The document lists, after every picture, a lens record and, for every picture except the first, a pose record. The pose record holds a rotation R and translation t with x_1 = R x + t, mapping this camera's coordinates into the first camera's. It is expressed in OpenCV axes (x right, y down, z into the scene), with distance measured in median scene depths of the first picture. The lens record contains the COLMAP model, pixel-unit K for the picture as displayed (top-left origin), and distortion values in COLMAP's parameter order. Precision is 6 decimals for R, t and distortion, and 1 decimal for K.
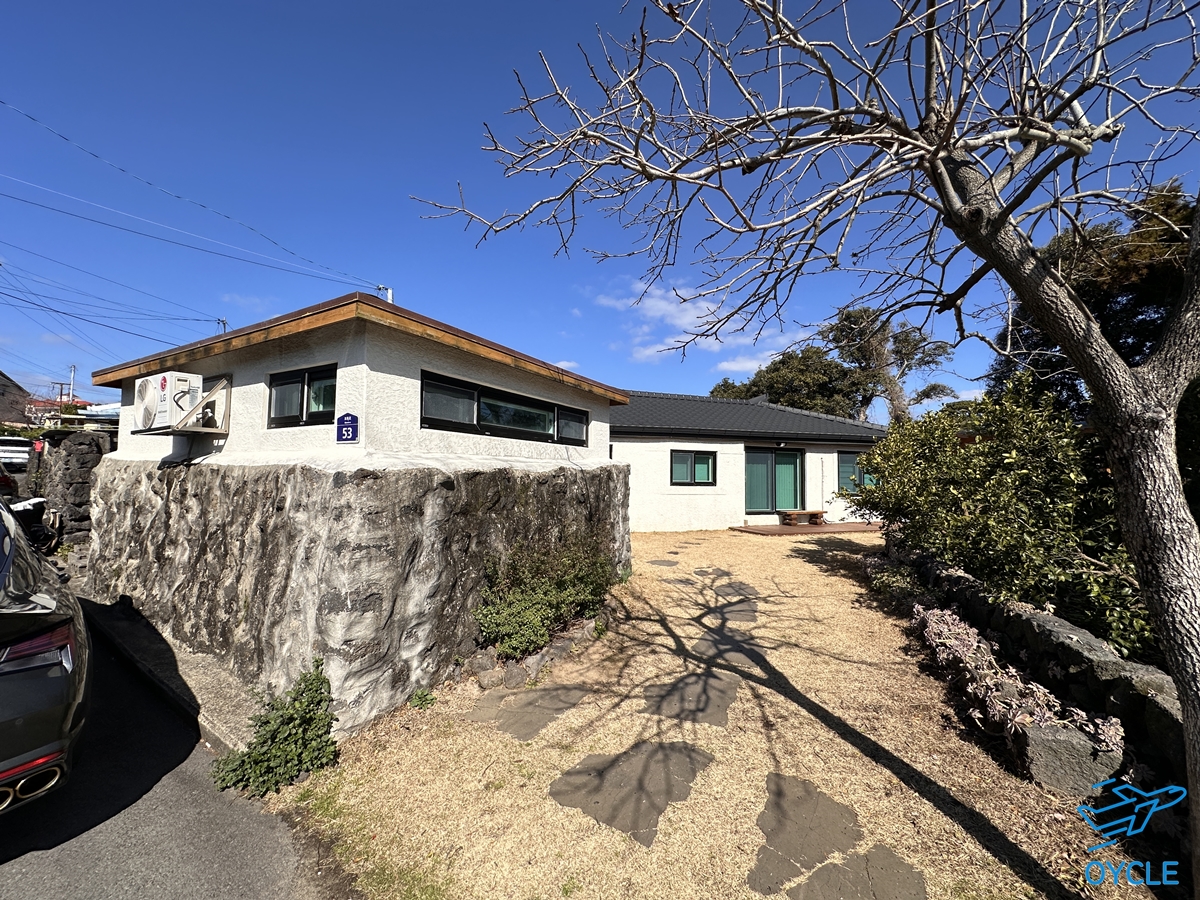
lens RADIAL K [[475.9, 0, 596.8], [0, 475.9, 449.9], [0, 0, 1]] dist [0.000217, 0.000210]
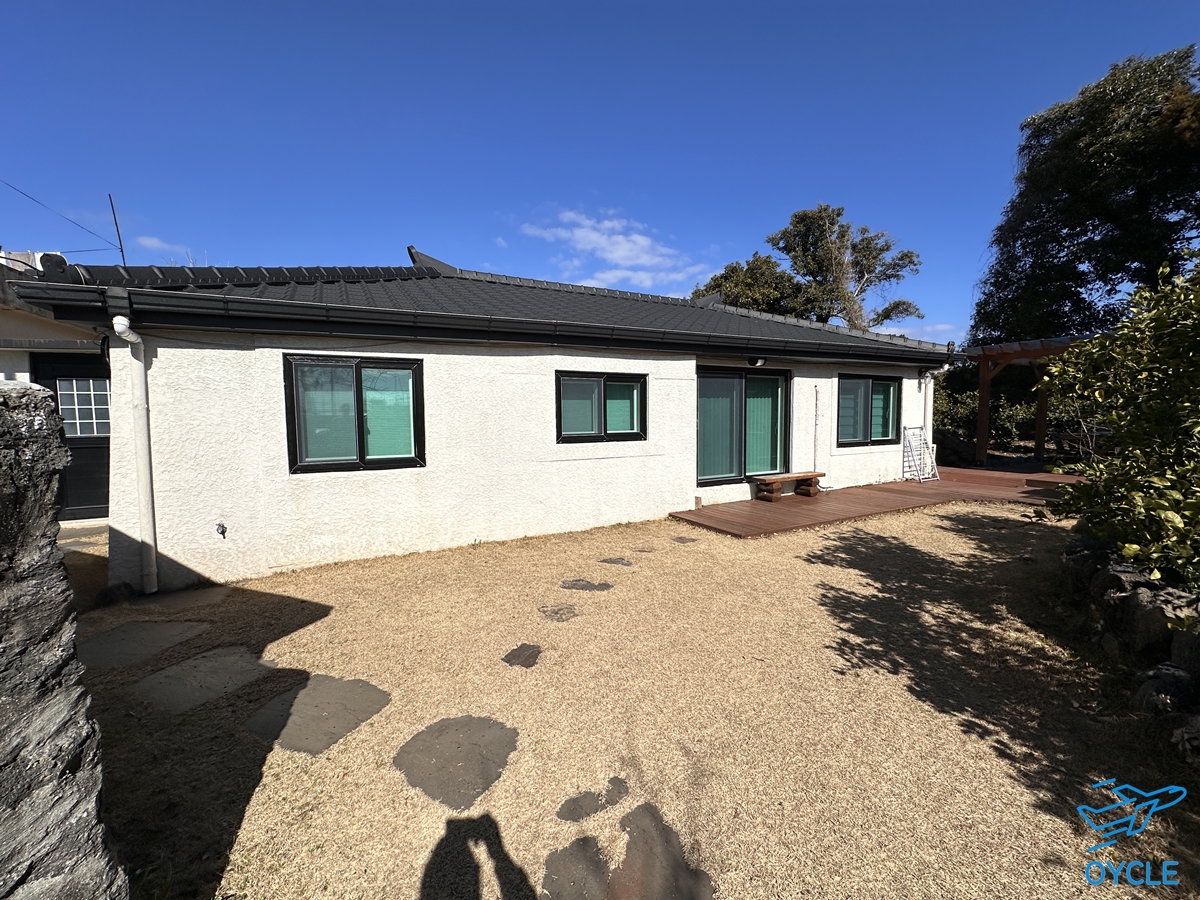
lens RADIAL K [[475.9, 0, 595.5], [0, 475.9, 449.8], [0, 0, 1]] dist [0.000217, 0.000210]
pose [[0.990591, -0.035531, 0.132165, 0.330418], [0.018823, 0.991904, 0.125584, 0.050130], [-0.135557, -0.121914, 0.983240, 1.288960]]
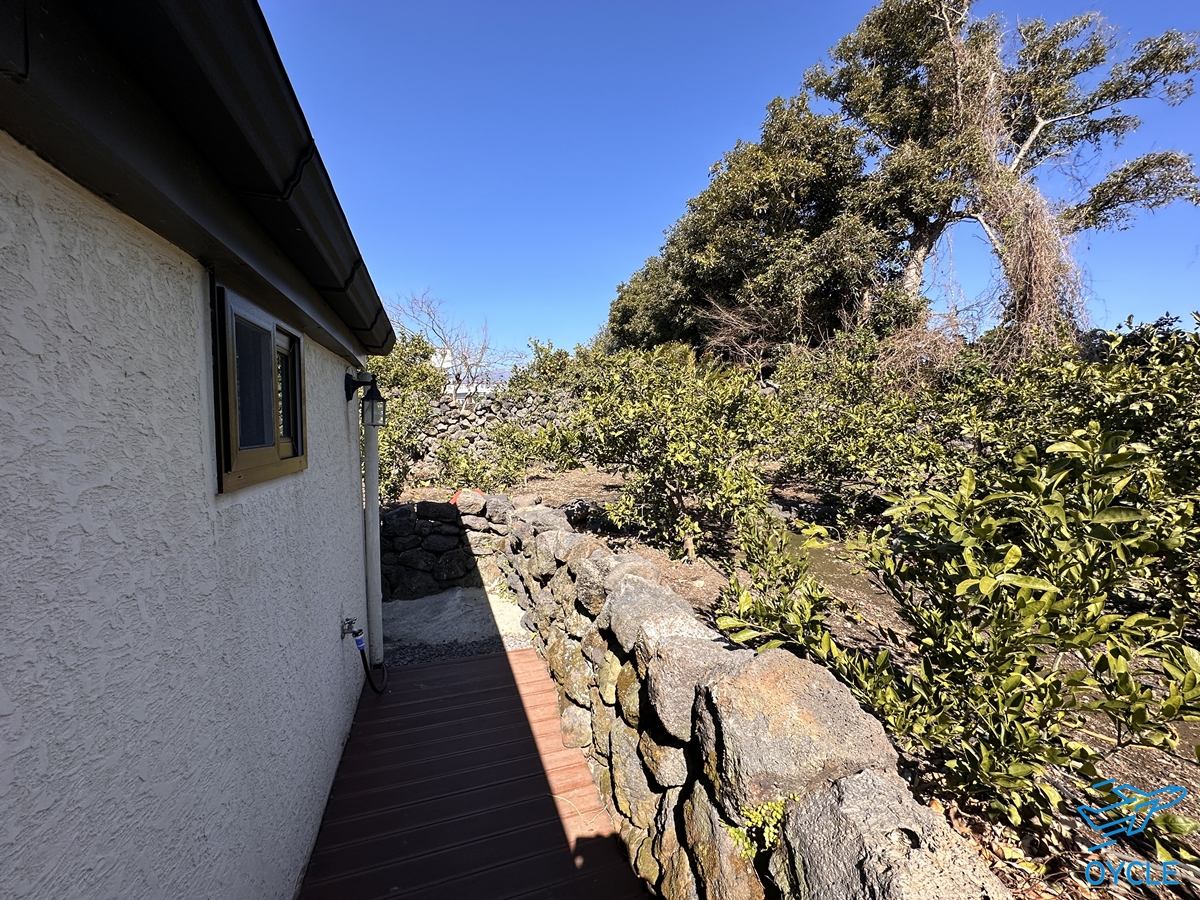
lens RADIAL K [[475.9, 0, 600.0], [0, 475.9, 450.8], [0, 0, 1]] dist [0.000217, 0.000210]
pose [[0.999793, -0.017566, -0.010282, 2.048459], [0.018458, 0.995375, 0.094275, 0.157980], [0.008578, -0.094445, 0.995493, 4.010754]]
